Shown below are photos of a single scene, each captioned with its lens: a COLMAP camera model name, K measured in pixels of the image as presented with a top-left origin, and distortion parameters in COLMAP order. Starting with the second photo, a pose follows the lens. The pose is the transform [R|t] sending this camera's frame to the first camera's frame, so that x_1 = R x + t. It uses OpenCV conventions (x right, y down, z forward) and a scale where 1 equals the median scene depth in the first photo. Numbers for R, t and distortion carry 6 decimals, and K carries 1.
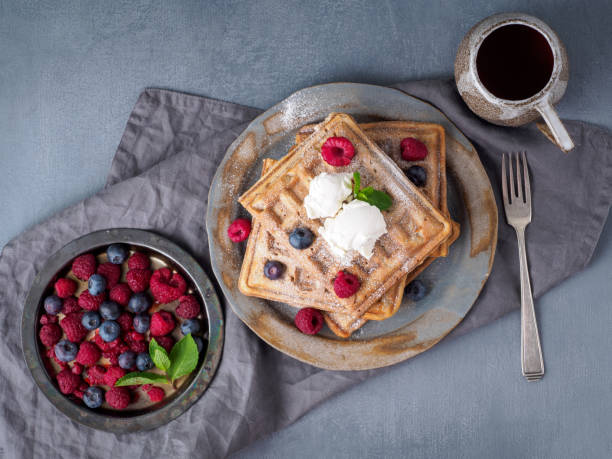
lens RADIAL K [[2348.6, 0, 304.9], [0, 2348.6, 227.6], [0, 0, 1]] dist [-0.013714, 0.000000]
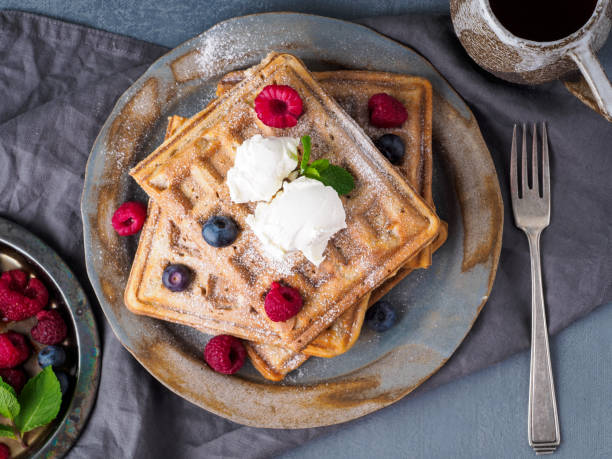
lens RADIAL K [[2348.6, 0, 307.1], [0, 2348.6, 232.3], [0, 0, 1]] dist [-0.013714, 0.000000]
pose [[0.997833, 0.042094, 0.050565, -0.010525], [-0.040402, 0.998603, -0.034042, 0.026475], [-0.051927, 0.031925, 0.998140, 0.311279]]
